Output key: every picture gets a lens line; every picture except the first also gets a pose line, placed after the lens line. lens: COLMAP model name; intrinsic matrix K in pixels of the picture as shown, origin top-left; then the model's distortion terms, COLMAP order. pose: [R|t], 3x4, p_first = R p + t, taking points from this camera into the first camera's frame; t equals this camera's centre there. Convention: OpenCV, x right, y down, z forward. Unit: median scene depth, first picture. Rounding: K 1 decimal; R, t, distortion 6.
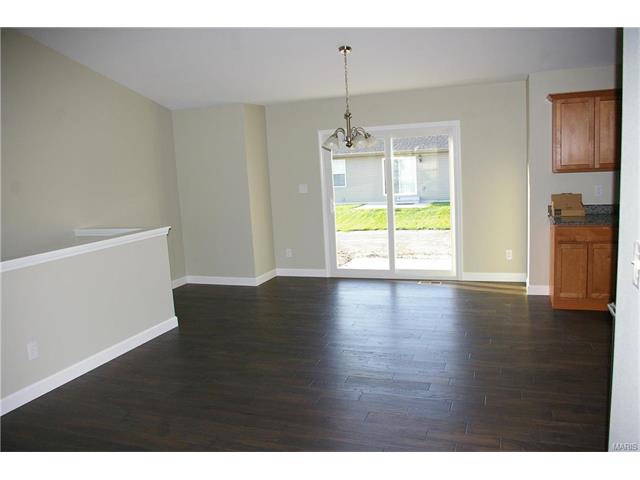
lens RADIAL K [[511.5, 0, 320.0], [0, 511.5, 240.0], [0, 0, 1]] dist [-0.070656, 0.000666]
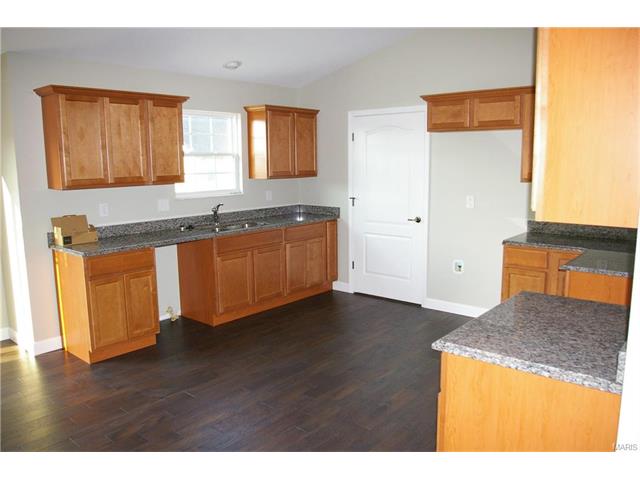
lens RADIAL K [[511.5, 0, 320.0], [0, 511.5, 240.0], [0, 0, 1]] dist [-0.070656, 0.000666]
pose [[0.325022, -0.097909, 0.940624, -0.136662], [0.127892, 0.990040, 0.058861, -0.053737], [-0.937019, 0.101167, 0.334307, 0.391754]]
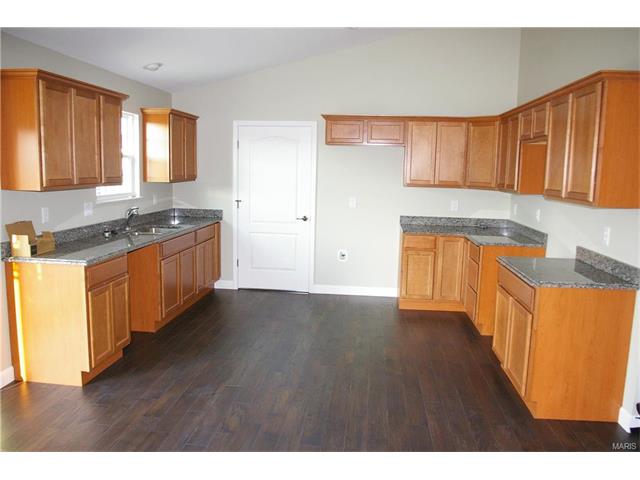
lens RADIAL K [[511.5, 0, 320.0], [0, 511.5, 240.0], [0, 0, 1]] dist [-0.070656, 0.000666]
pose [[-0.270013, -0.087436, 0.958878, -0.275531], [0.128464, 0.983693, 0.125874, -0.107314], [-0.954248, 0.157169, -0.254378, 0.840121]]
